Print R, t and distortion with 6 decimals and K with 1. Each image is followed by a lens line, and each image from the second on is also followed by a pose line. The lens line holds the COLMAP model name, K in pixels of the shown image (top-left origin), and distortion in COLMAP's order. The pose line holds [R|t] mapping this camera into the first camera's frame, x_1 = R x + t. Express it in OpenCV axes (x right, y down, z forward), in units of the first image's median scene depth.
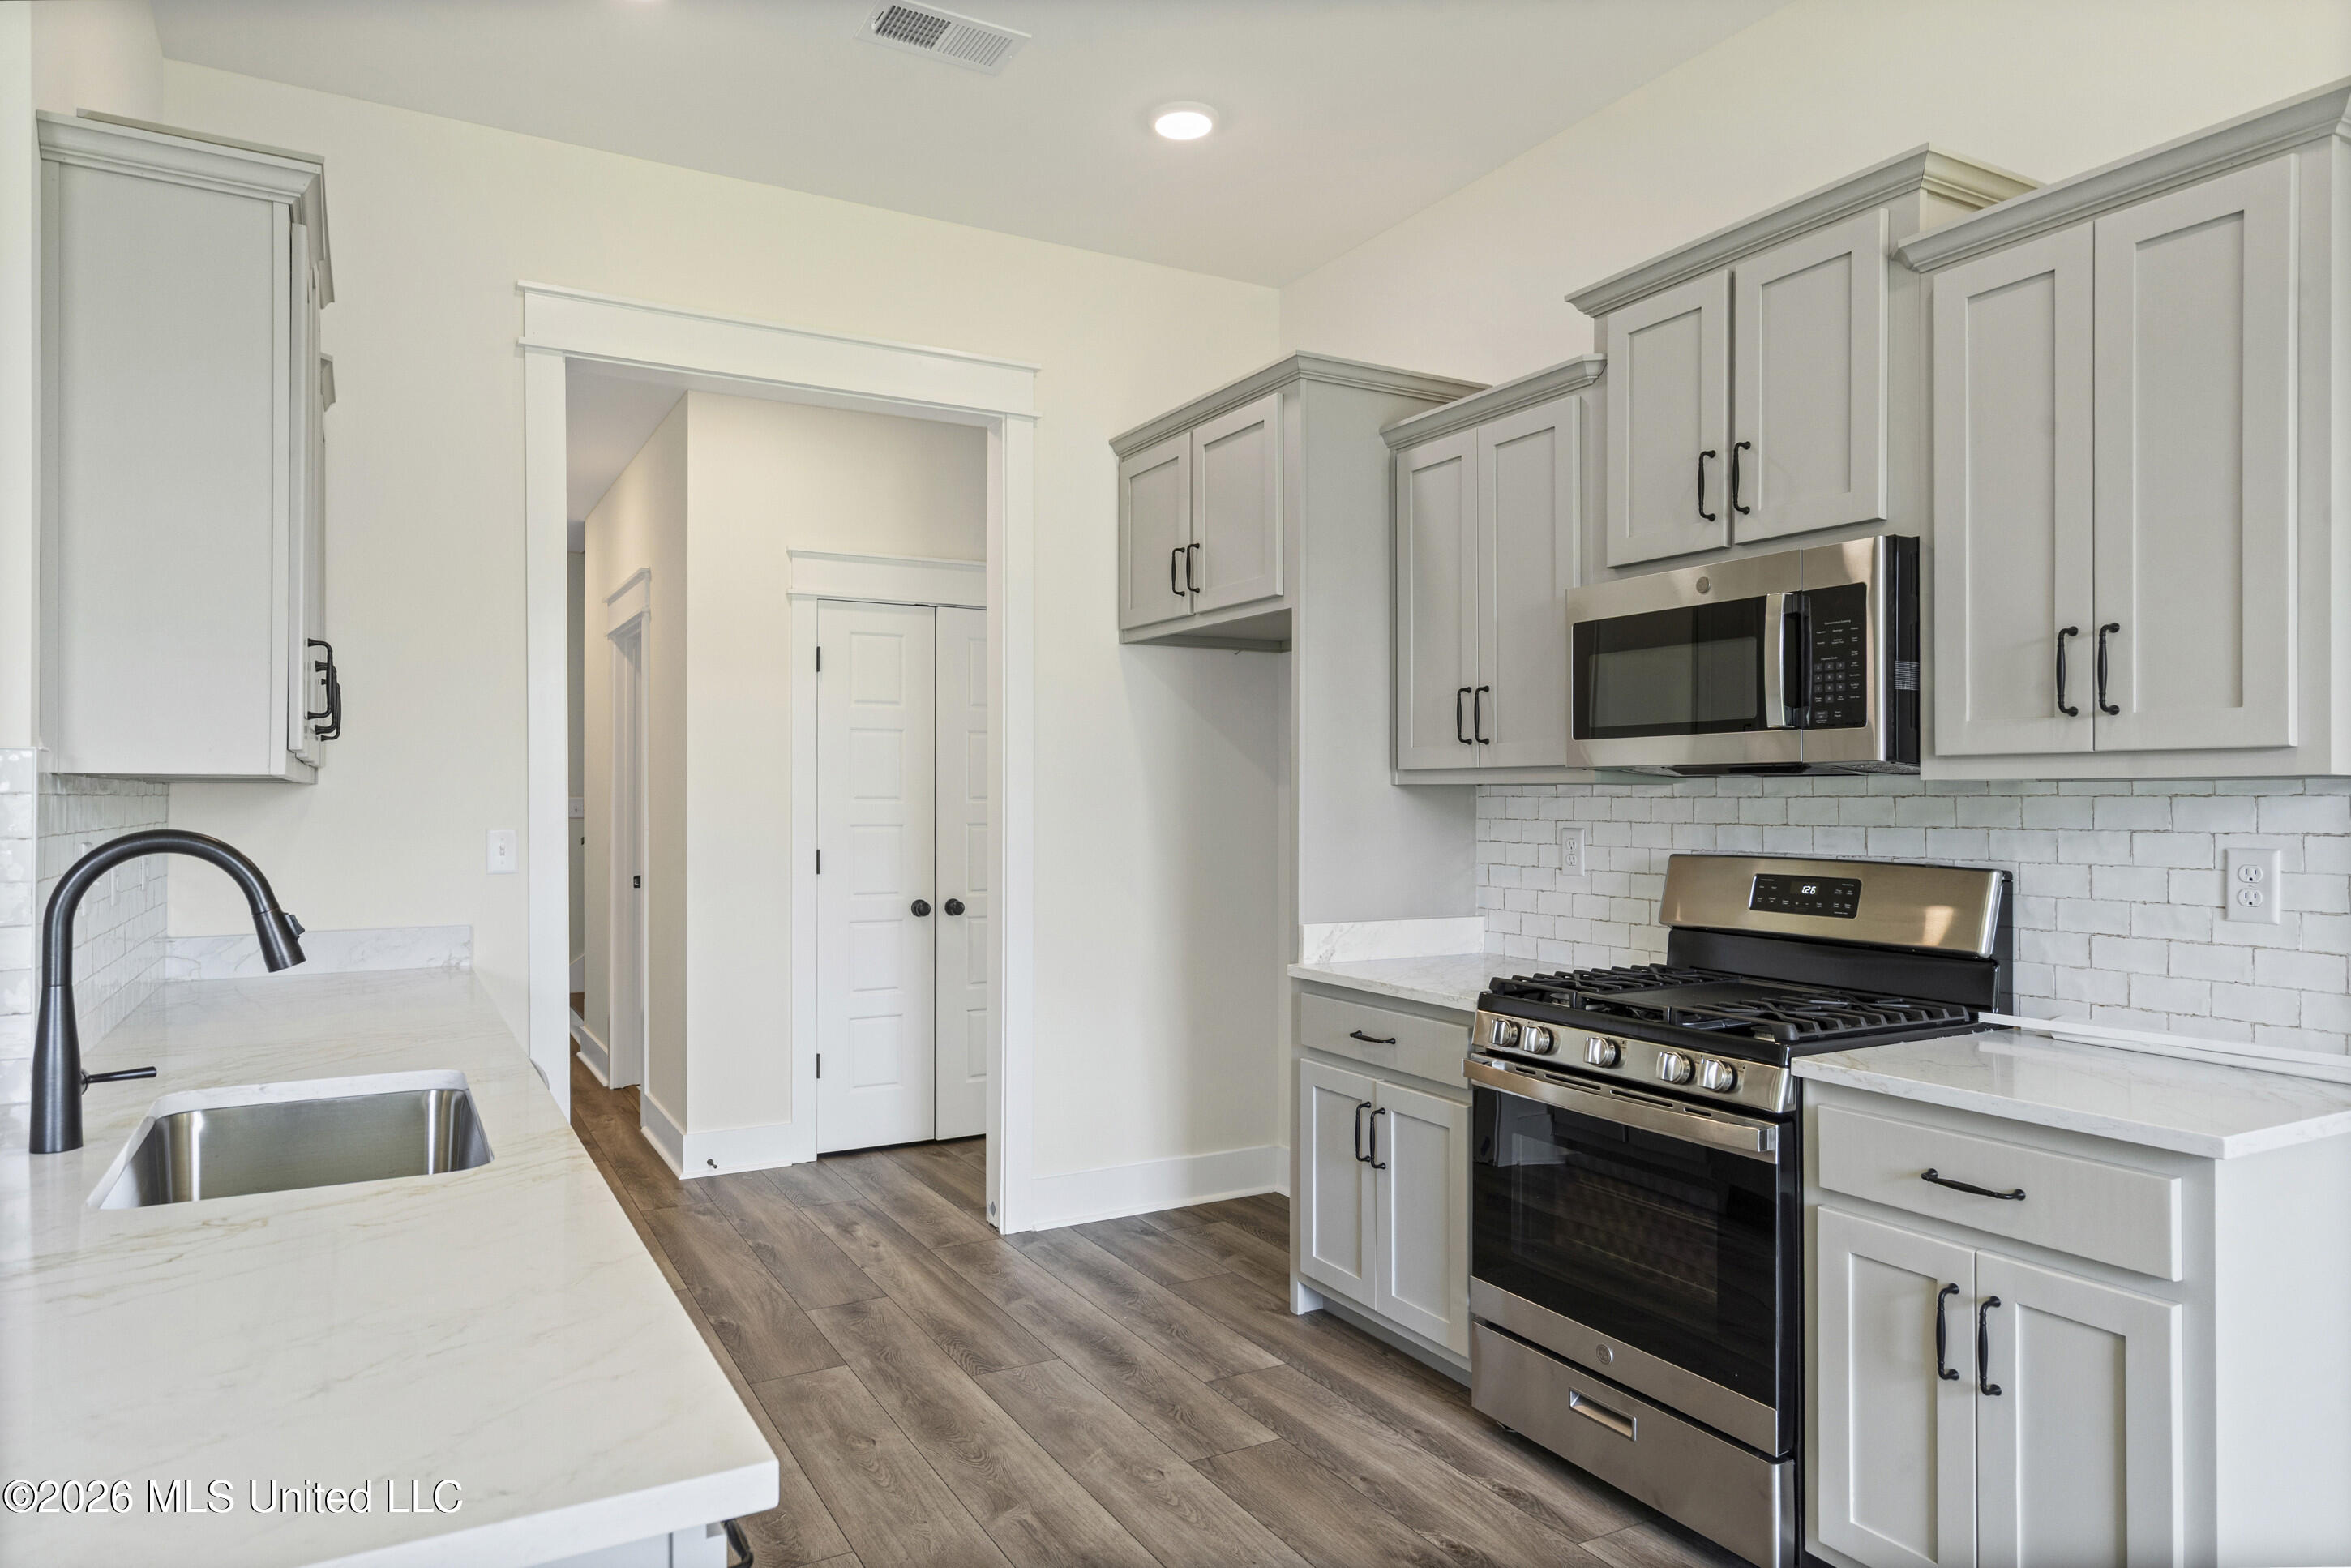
lens RADIAL K [[1427.3, 0, 1153.7], [0, 1427.3, 780.9], [0, 0, 1]] dist [0.002487, 0.005883]
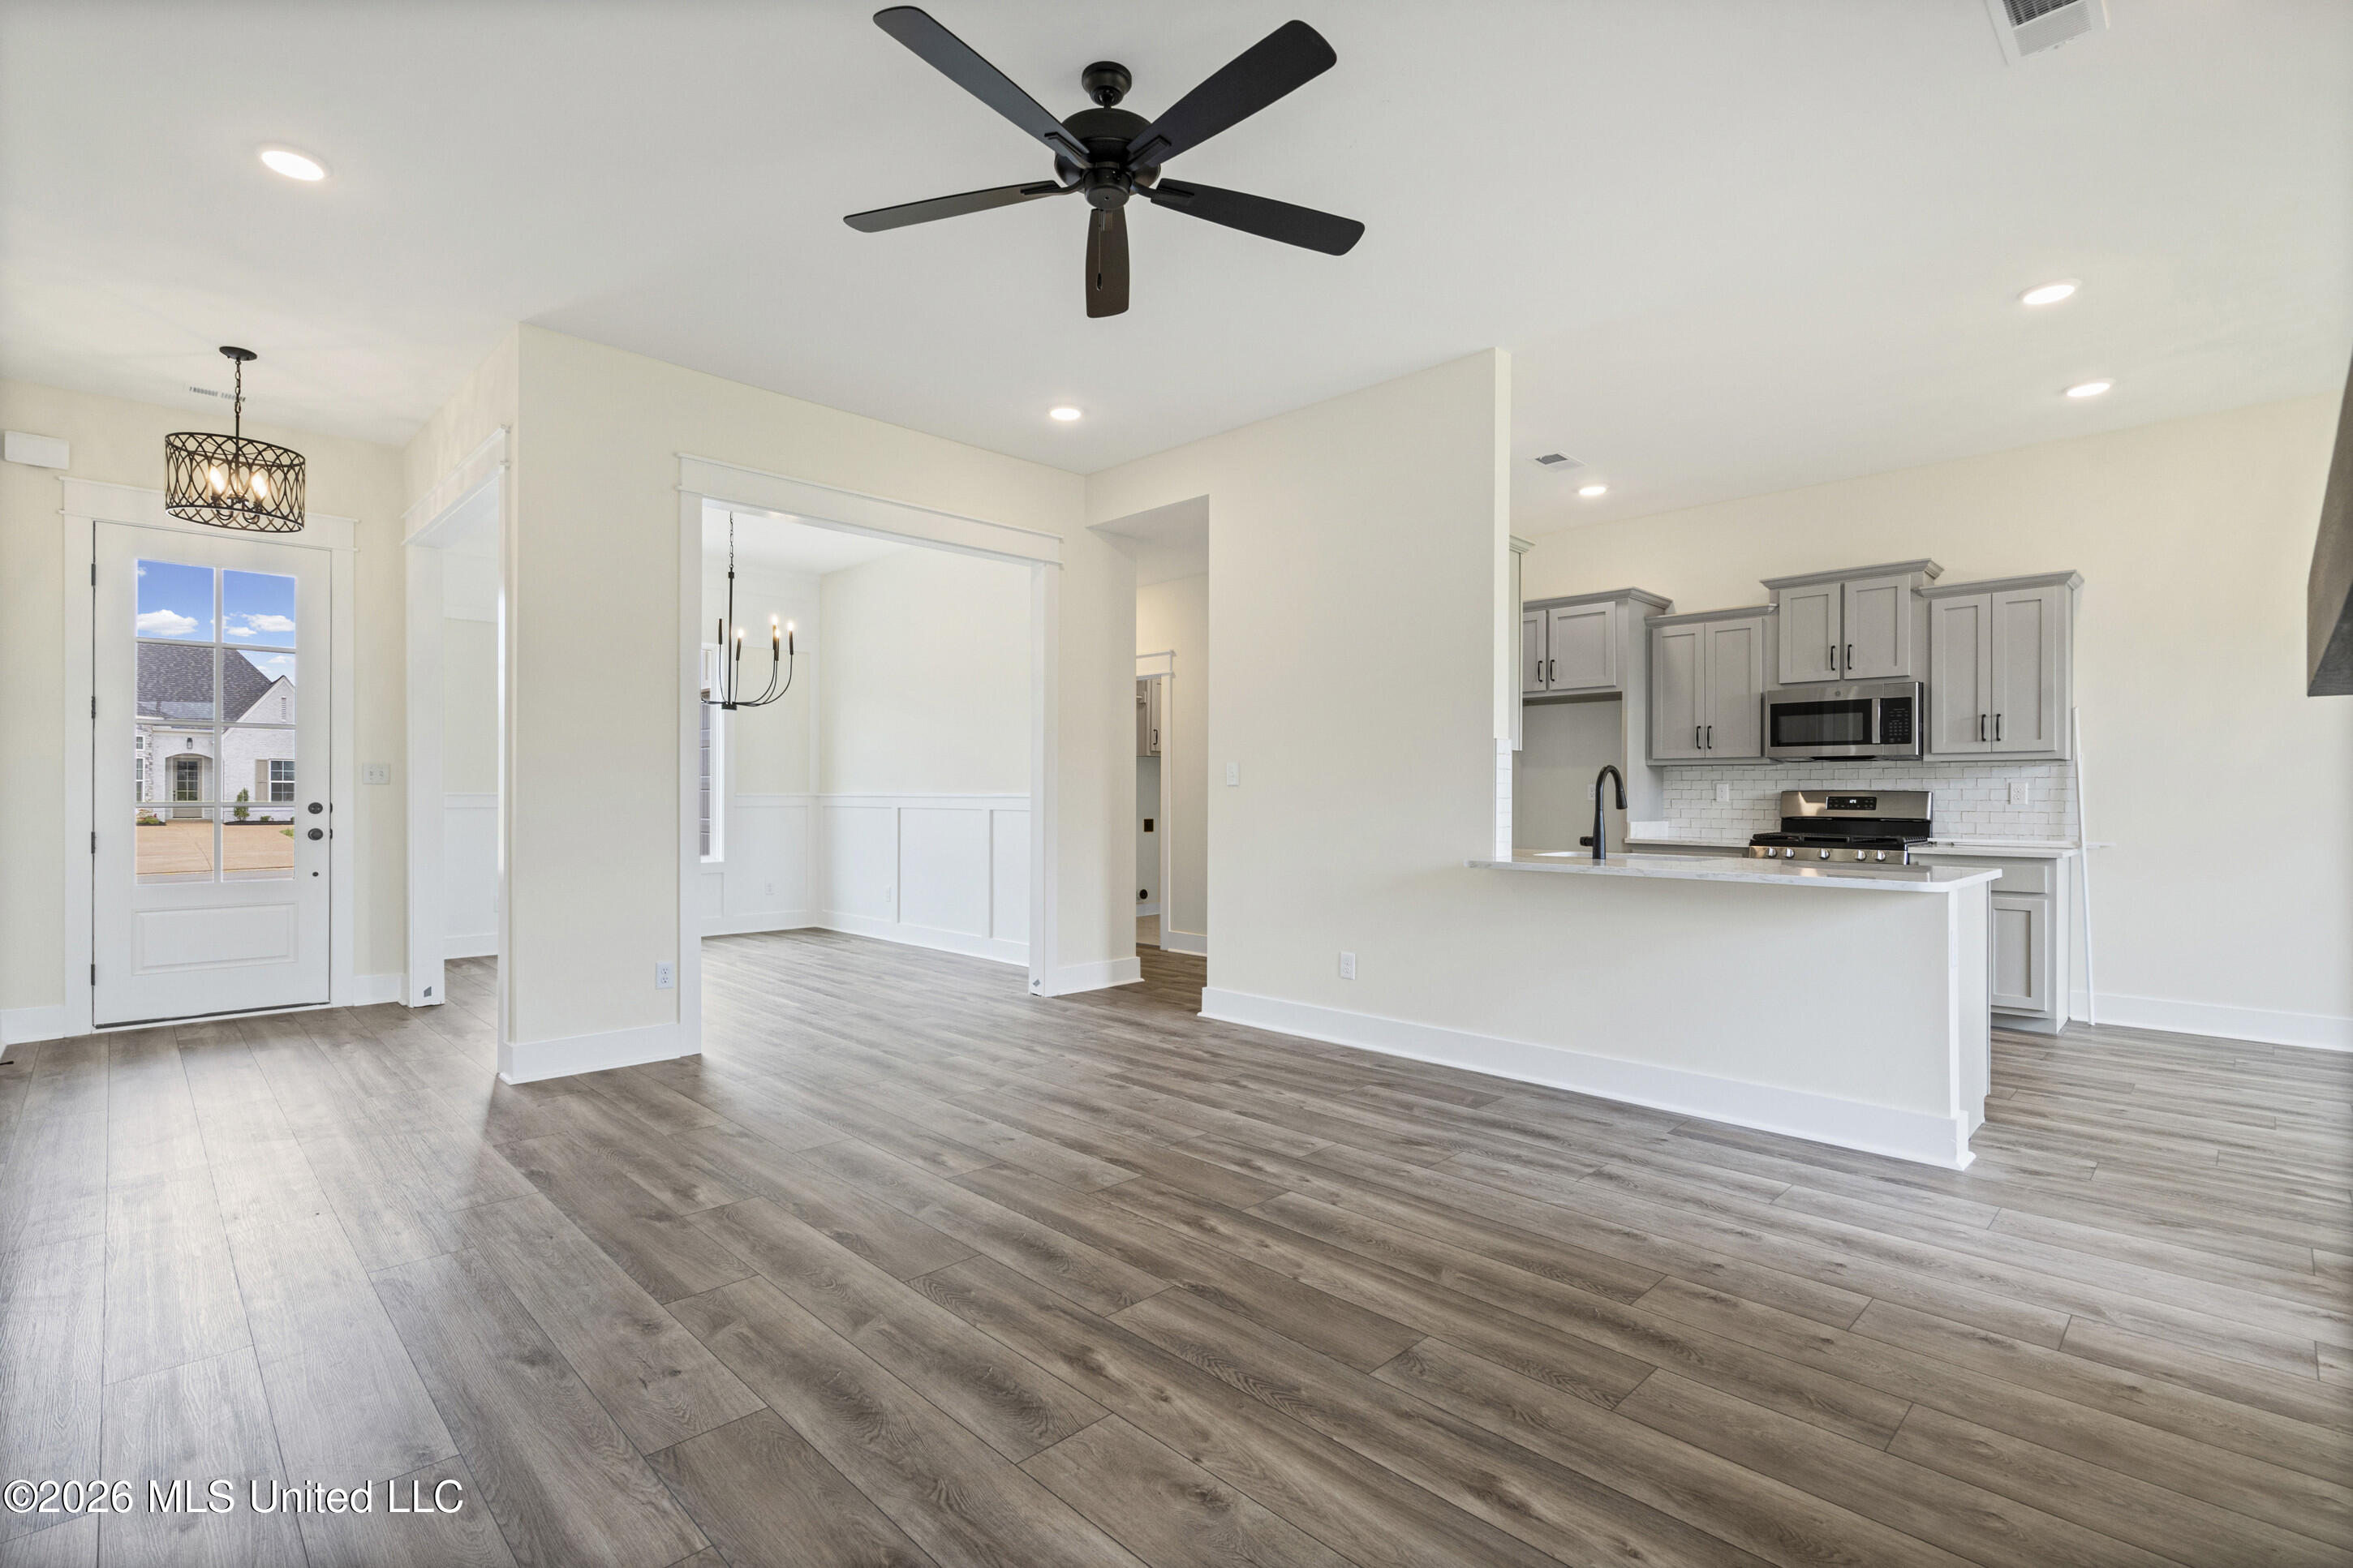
lens RADIAL K [[1077.6, 0, 1160.3], [0, 1077.6, 781.3], [0, 0, 1]] dist [-0.004841, 0.001417]
pose [[0.964450, 0.005945, 0.264198, -1.390914], [-0.005893, 0.999982, -0.000989, 0.045942], [-0.264199, -0.000603, 0.964468, -0.672319]]
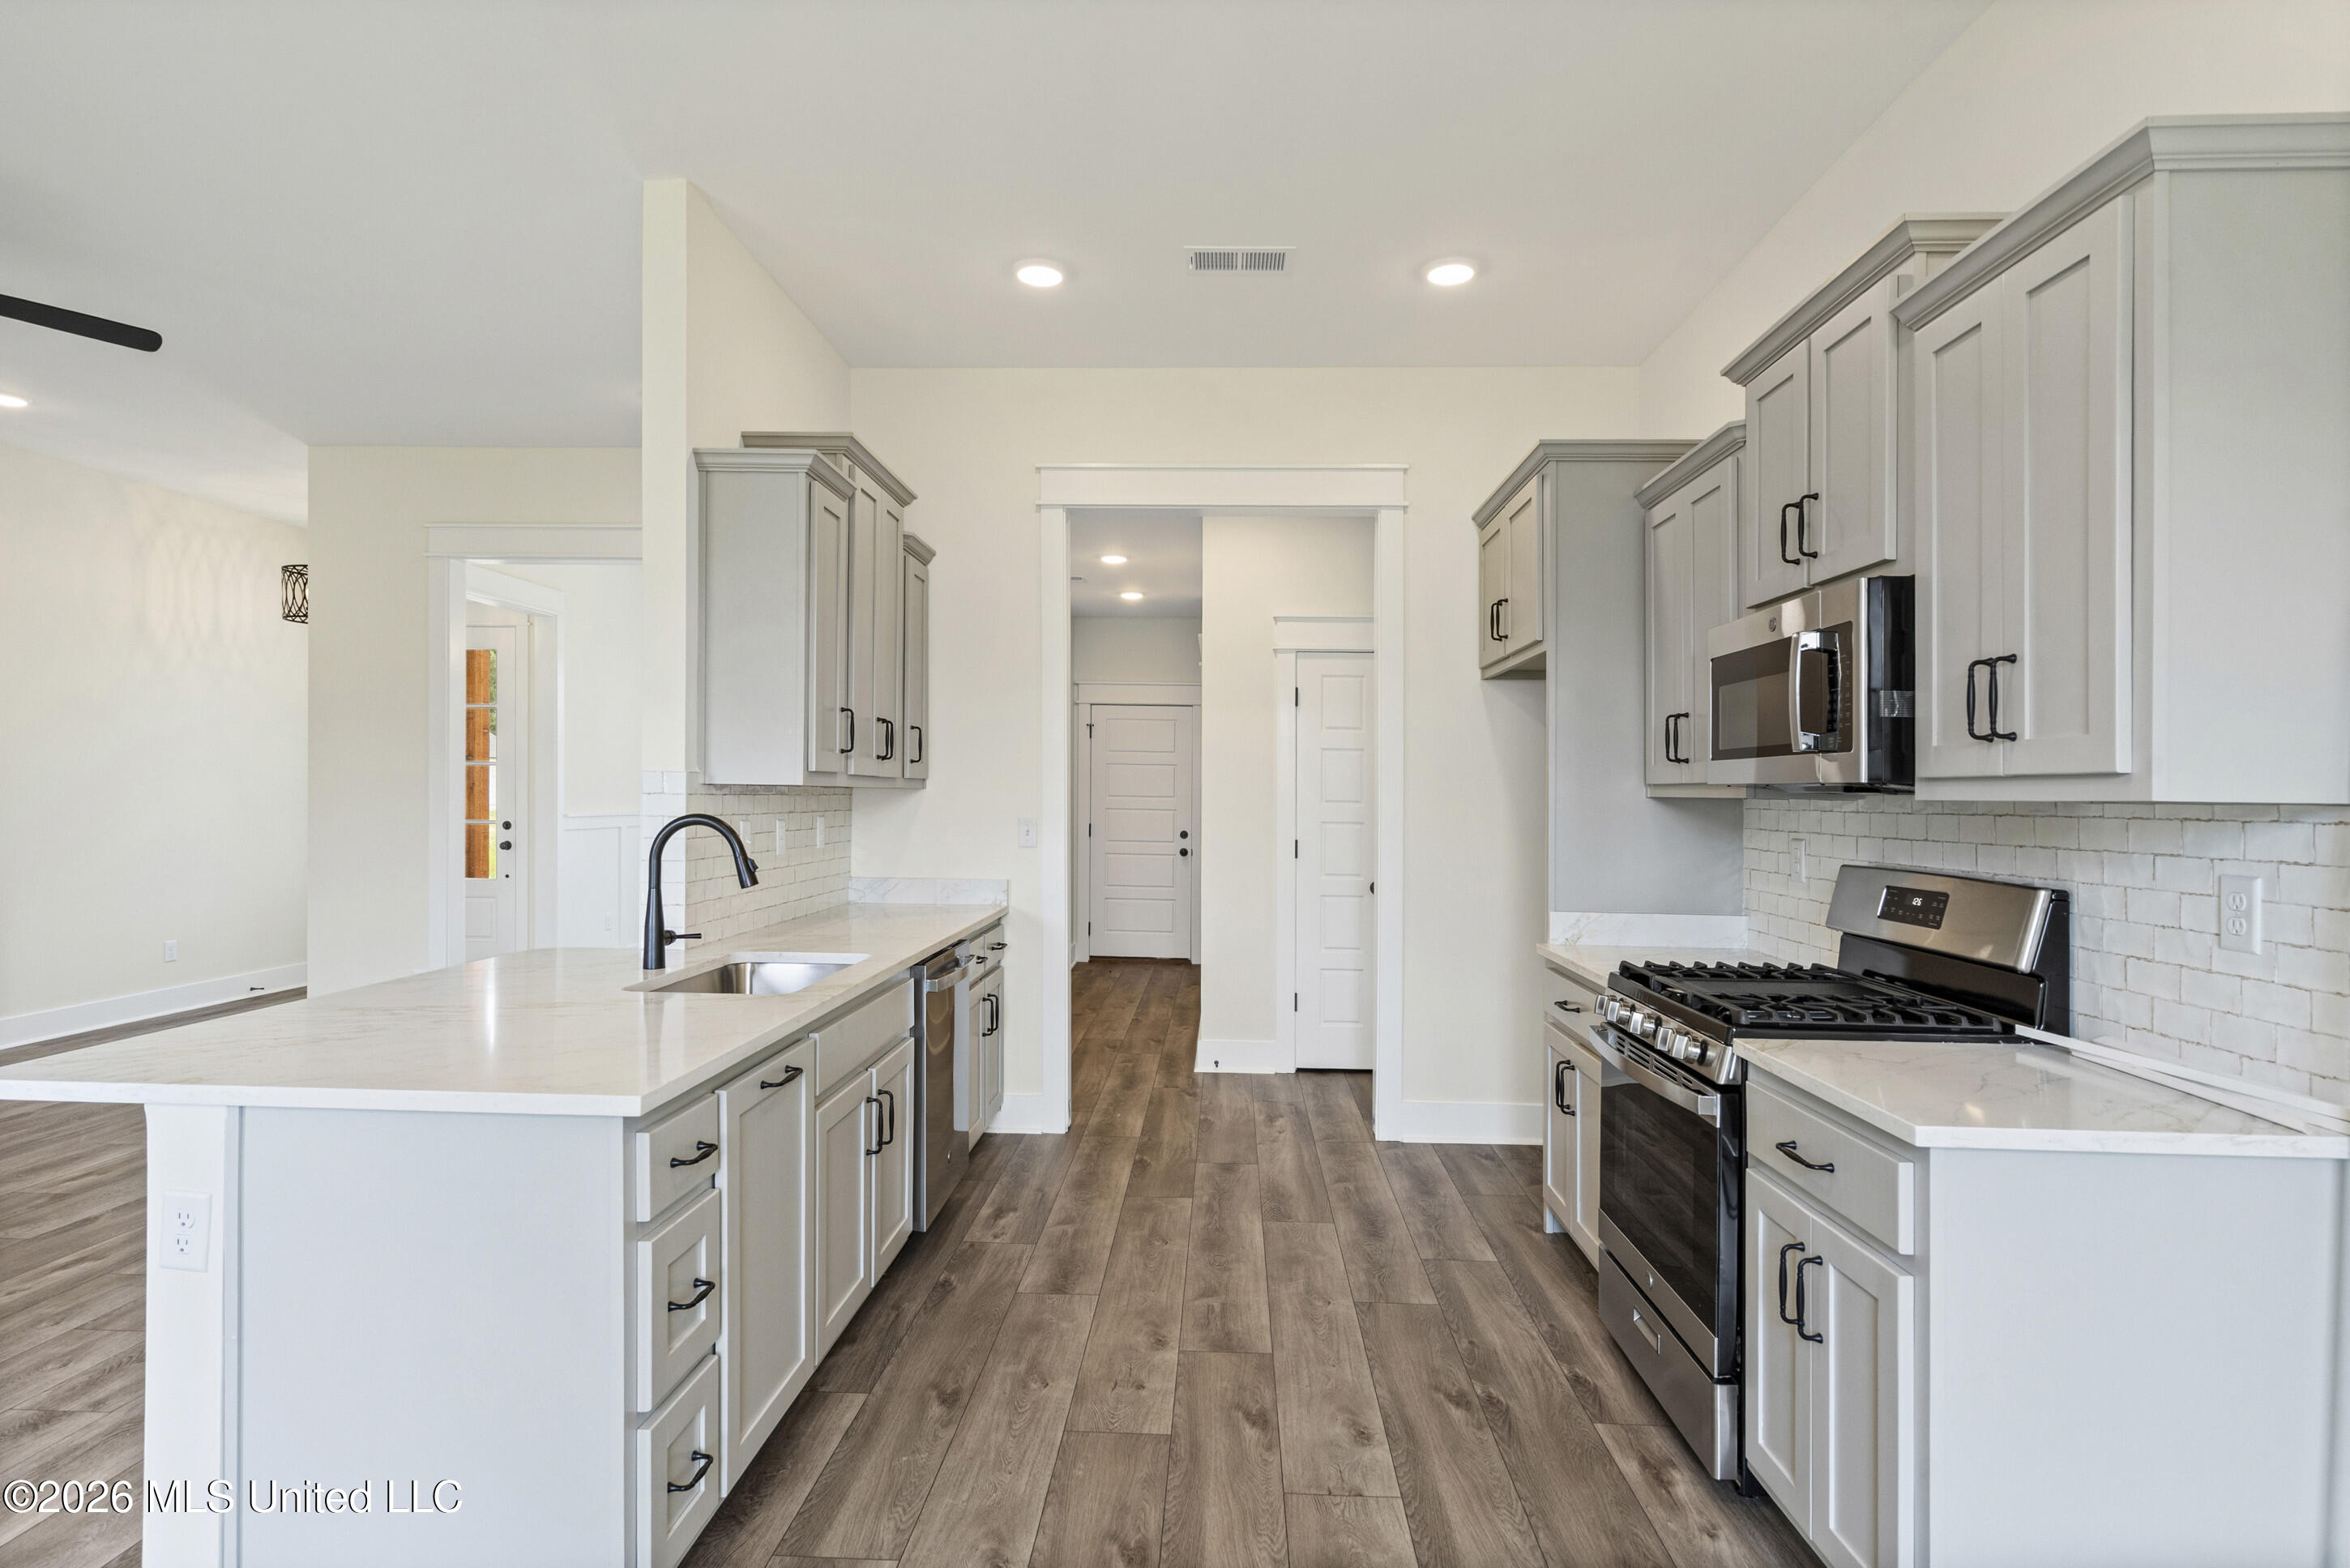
lens RADIAL K [[1234.0, 0, 1179.4], [0, 1234.0, 786.8], [0, 0, 1]] dist [0.000328, 0.003247]
pose [[0.855424, 0.008148, -0.517865, 0.454044], [-0.007141, 0.999967, 0.003938, -0.008820], [0.517880, 0.000329, 0.855453, -0.071181]]
